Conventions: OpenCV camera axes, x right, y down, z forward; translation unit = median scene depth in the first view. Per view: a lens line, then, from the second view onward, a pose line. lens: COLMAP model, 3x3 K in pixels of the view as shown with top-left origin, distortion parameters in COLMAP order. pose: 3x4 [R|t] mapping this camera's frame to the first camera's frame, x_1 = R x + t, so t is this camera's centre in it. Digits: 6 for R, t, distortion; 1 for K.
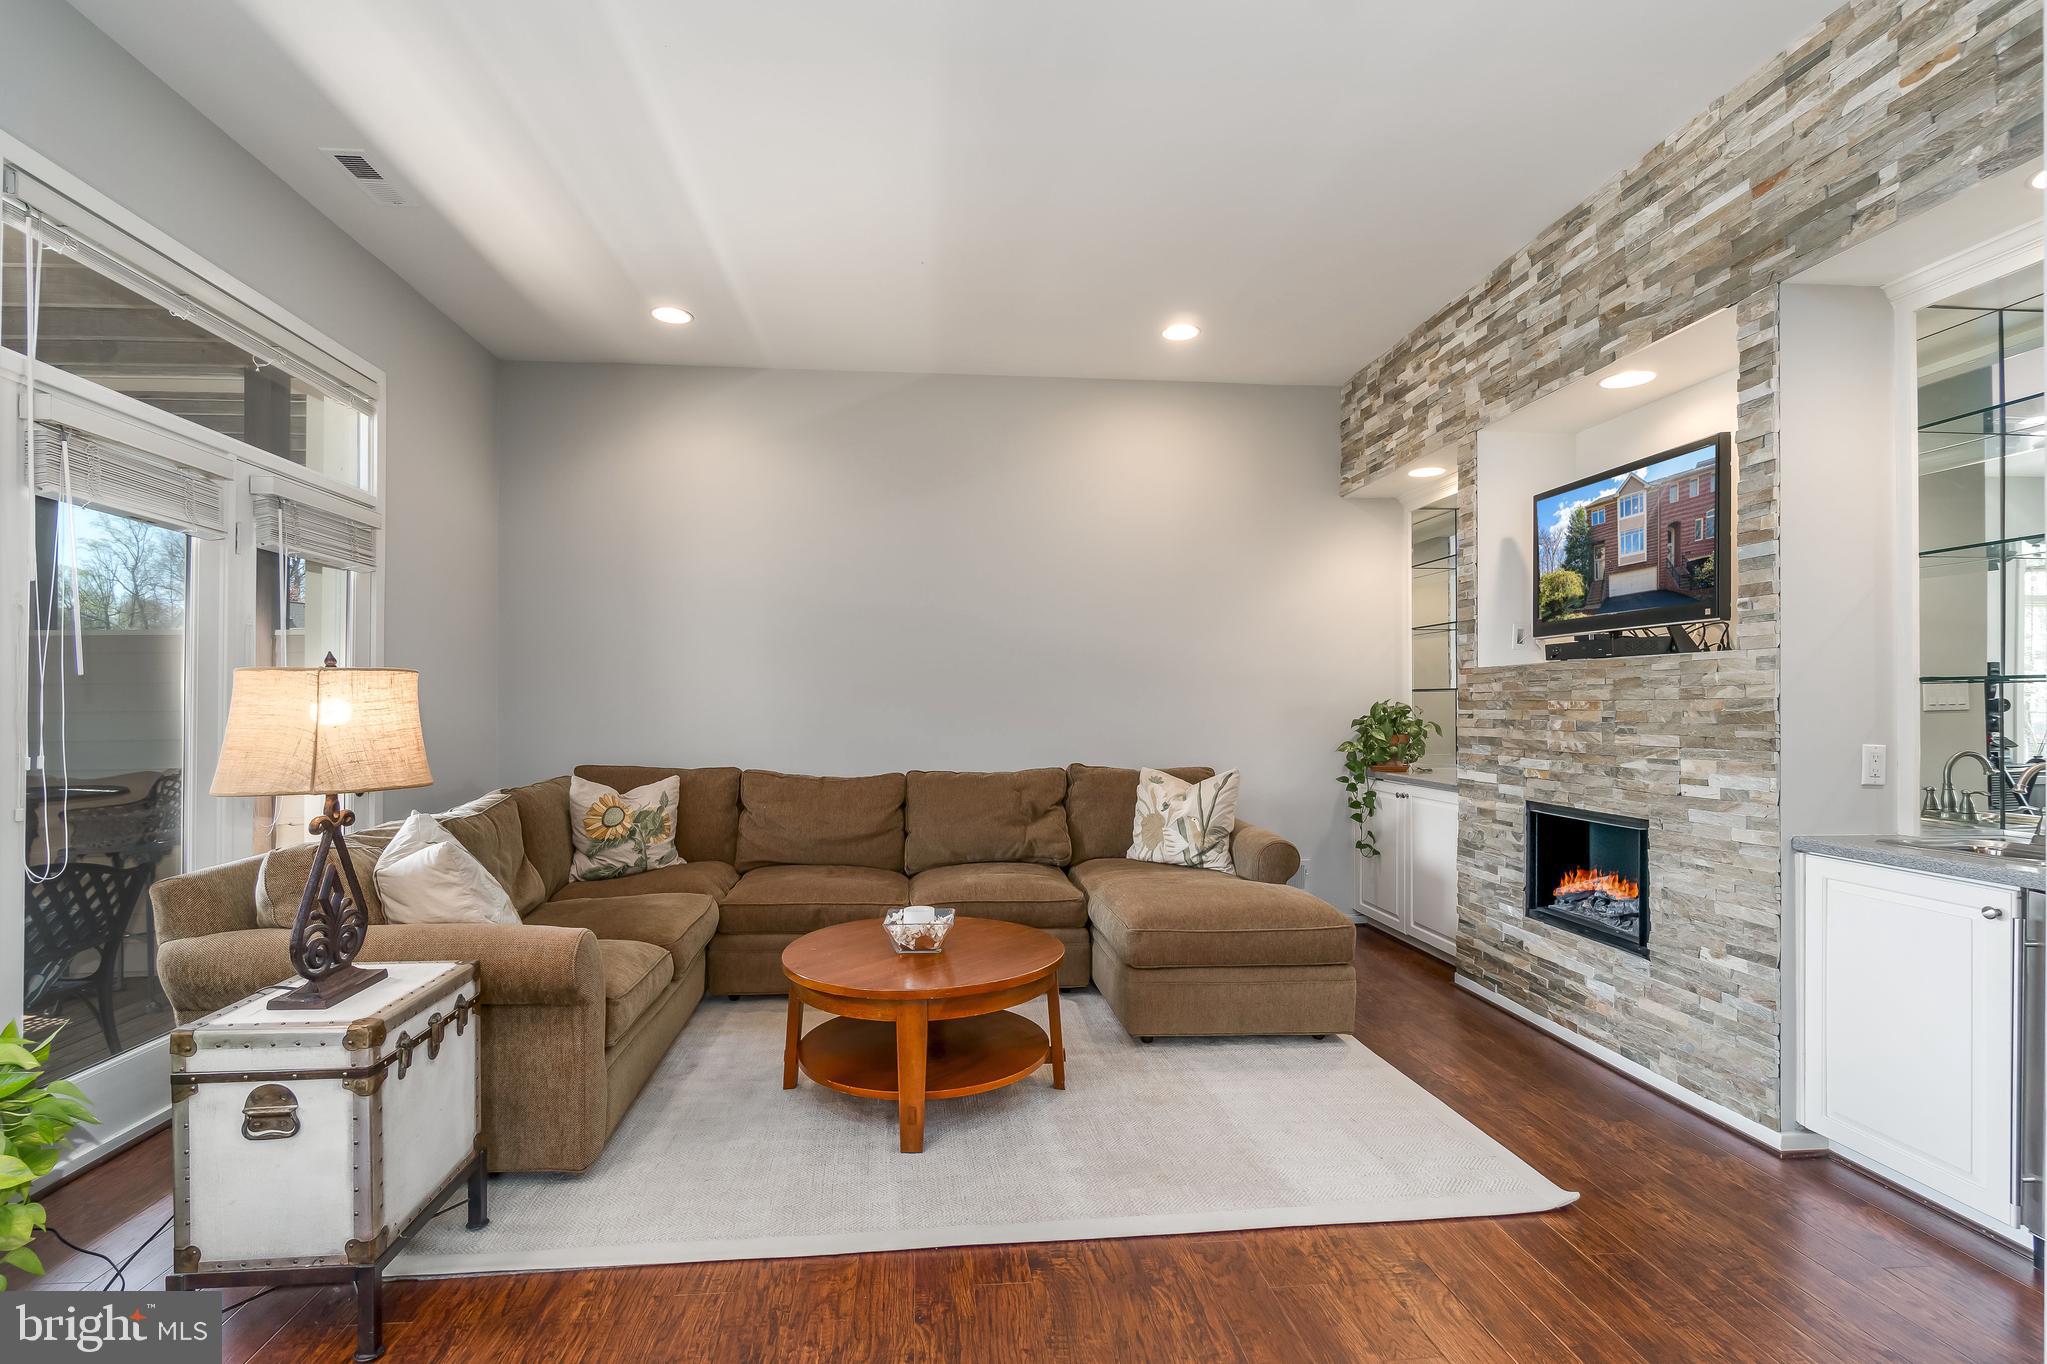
lens RADIAL K [[938.8, 0, 1008.0], [0, 938.8, 696.1], [0, 0, 1]] dist [-0.004714, 0.001415]
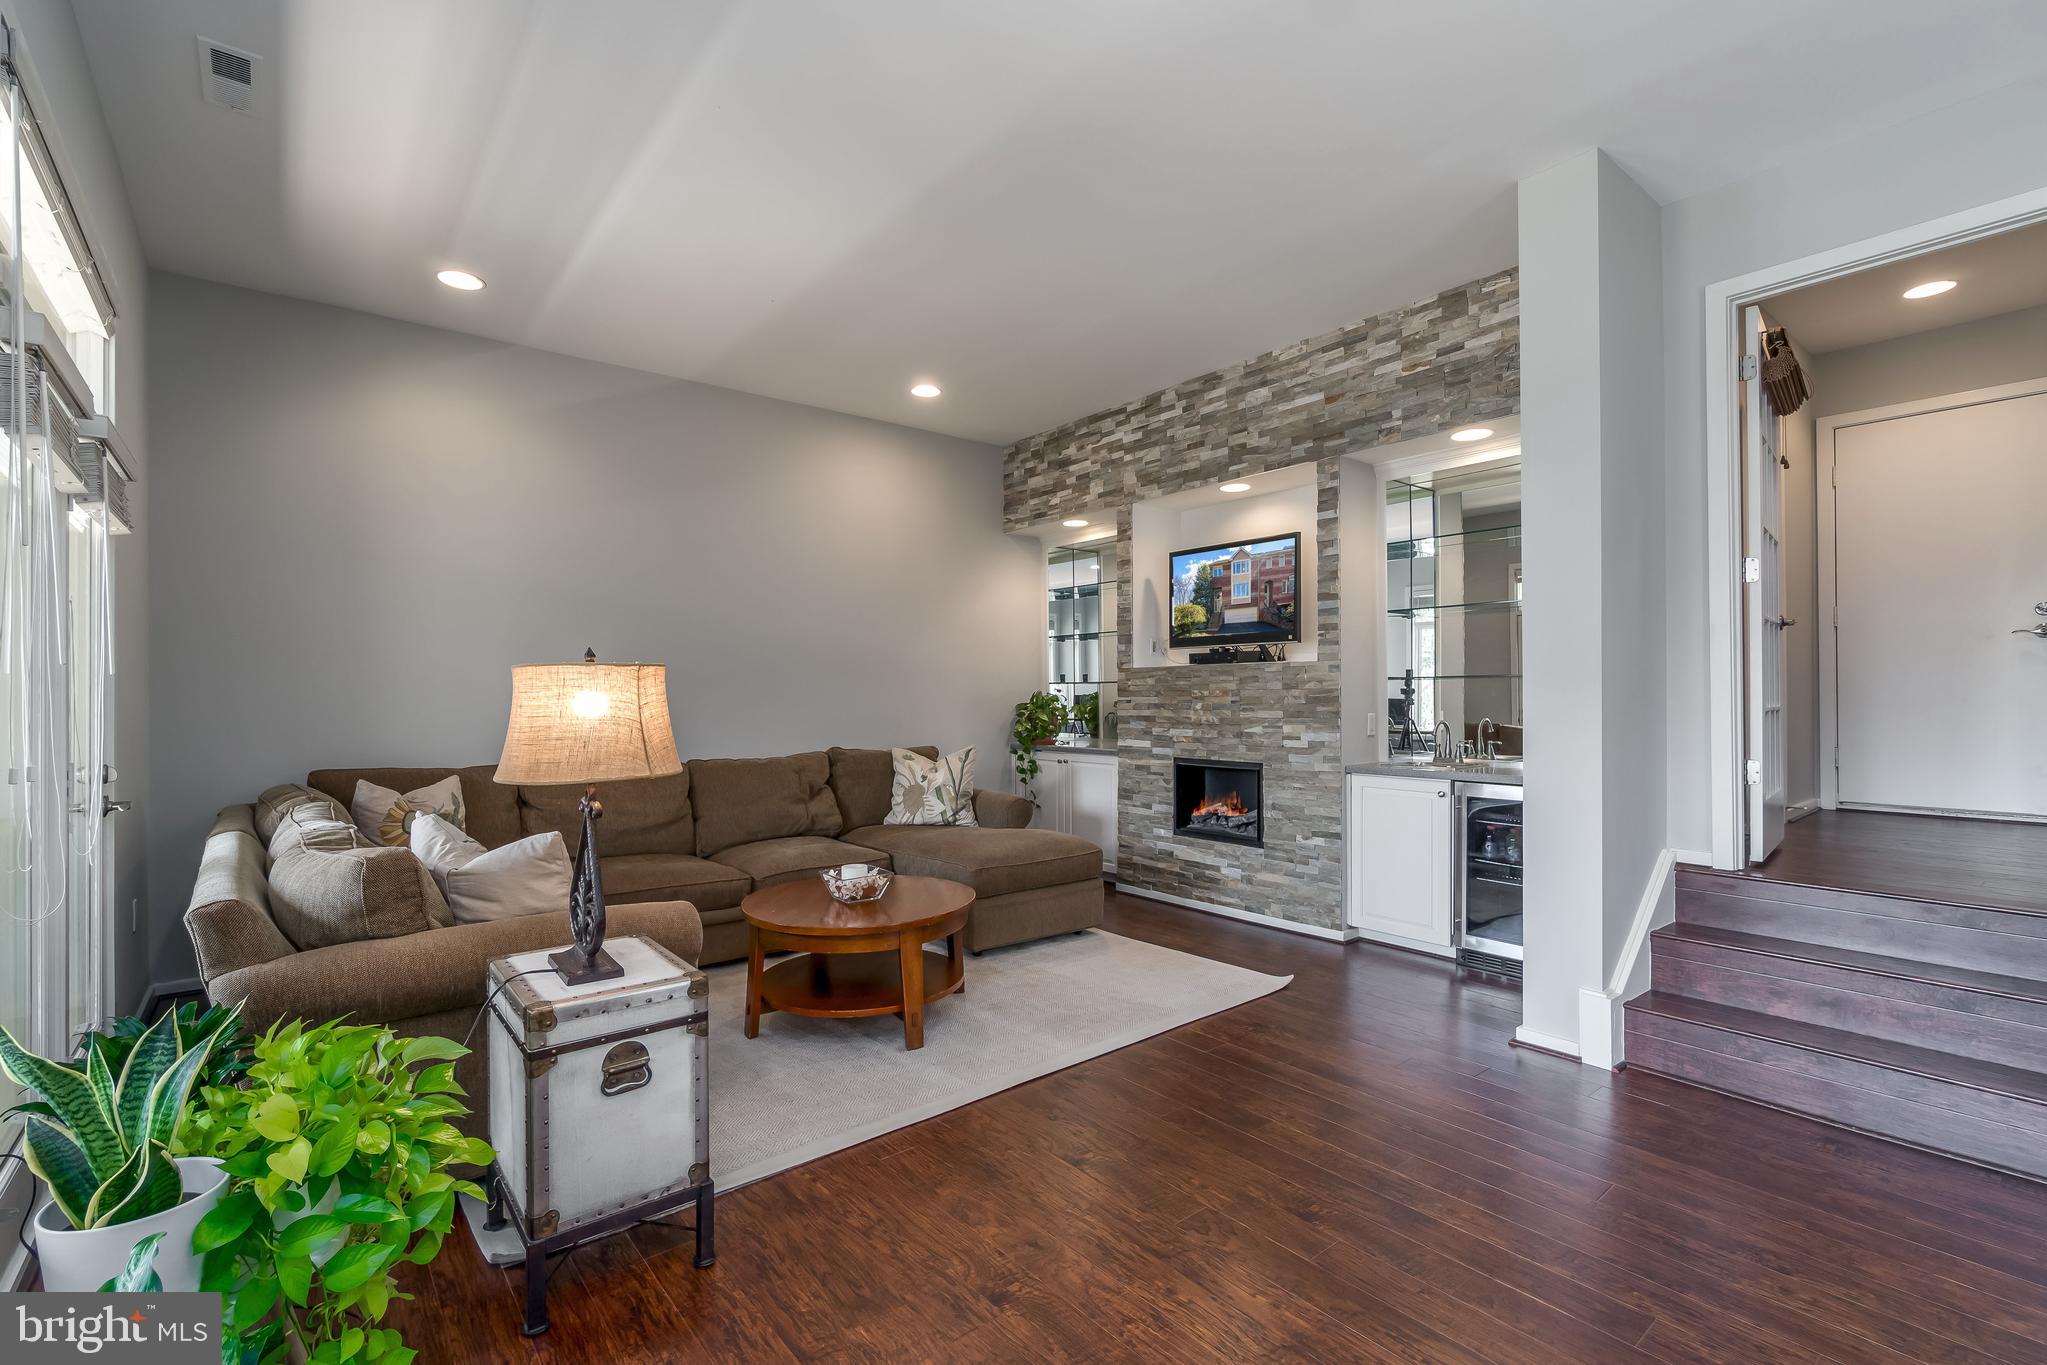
lens RADIAL K [[916.0, 0, 1023.4], [0, 916.0, 687.2], [0, 0, 1]] dist [-0.011354, 0.000190]
pose [[0.826232, -0.002205, 0.563326, -0.500504], [0.002677, 0.999996, -0.000011, -0.000978], [-0.563324, 0.001517, 0.826235, -0.075944]]
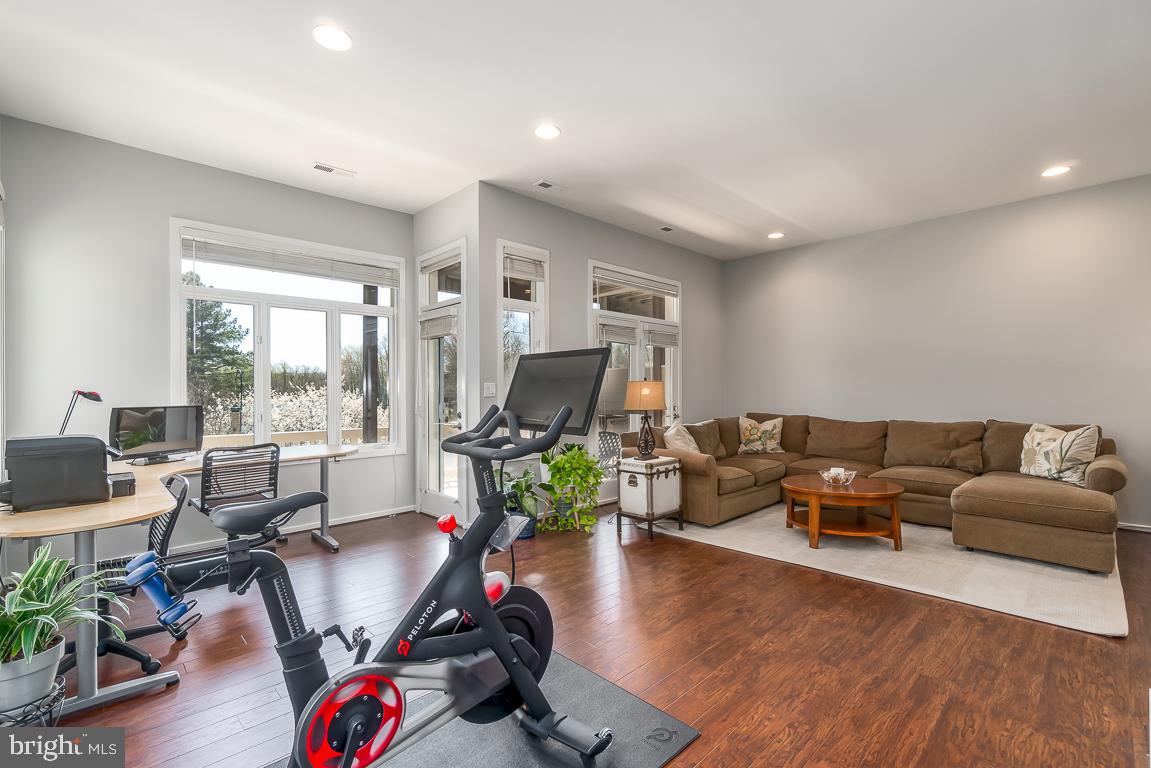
lens RADIAL K [[527.9, 0, 566.8], [0, 527.9, 391.9], [0, 0, 1]] dist [-0.004714, 0.001415]
pose [[0.617860, -0.003249, -0.786281, 0.504274], [0.012793, 0.999901, 0.005921, 0.000348], [0.786184, -0.013718, 0.617840, -0.404327]]
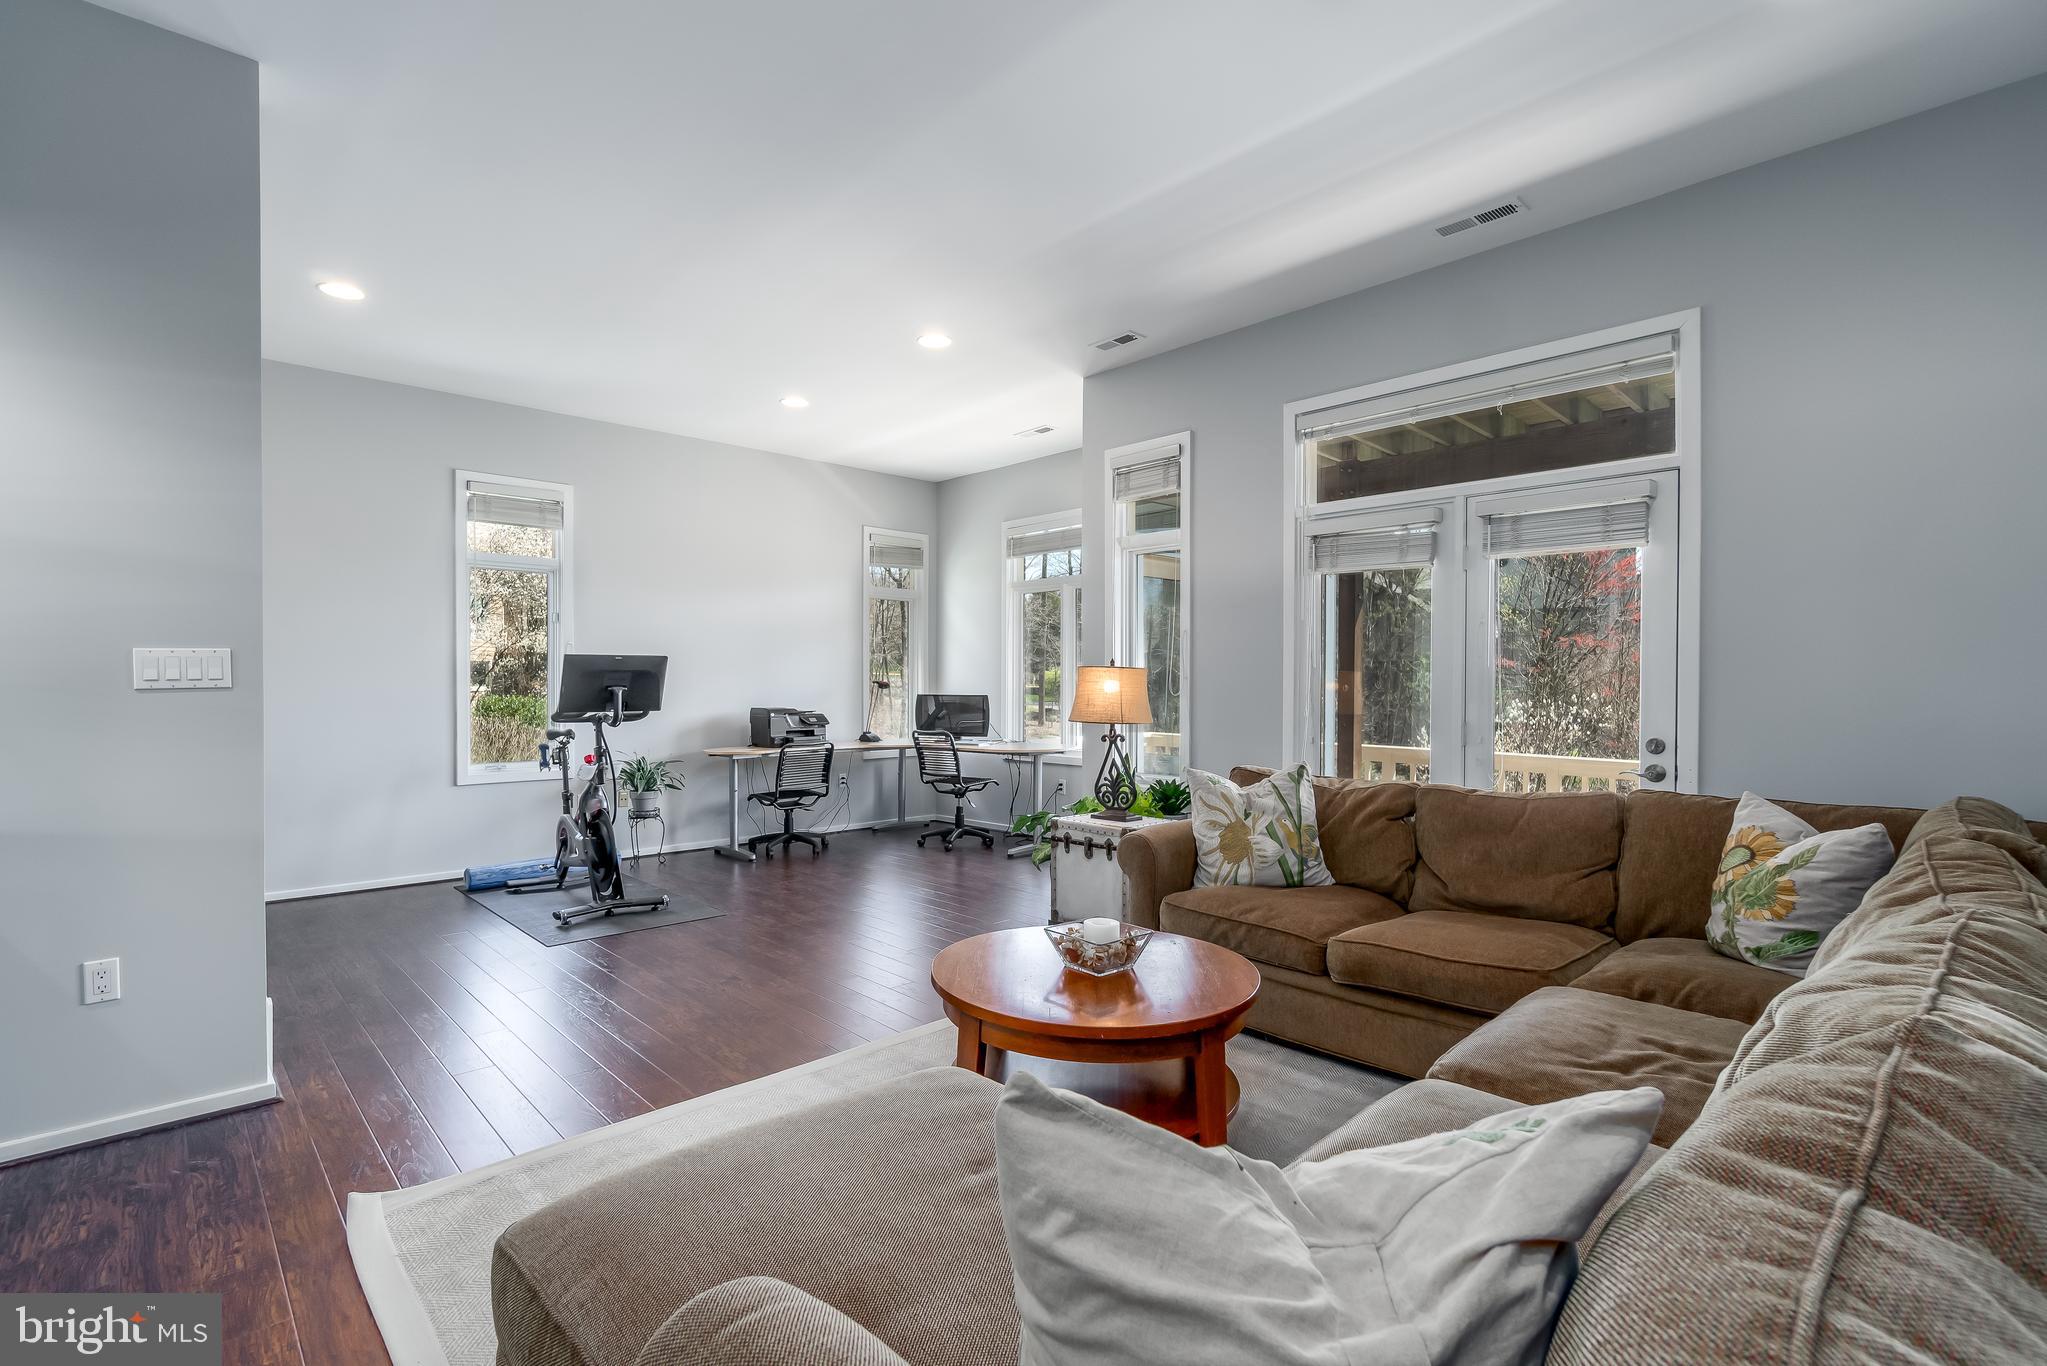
lens RADIAL K [[938.8, 0, 1008.0], [0, 938.8, 697.1], [0, 0, 1]] dist [-0.004714, 0.001415]
pose [[-0.801861, 0.008944, -0.597443, 0.416026], [0.001958, 0.999922, 0.012342, 0.007659], [0.597507, 0.008727, -0.801816, 1.428072]]
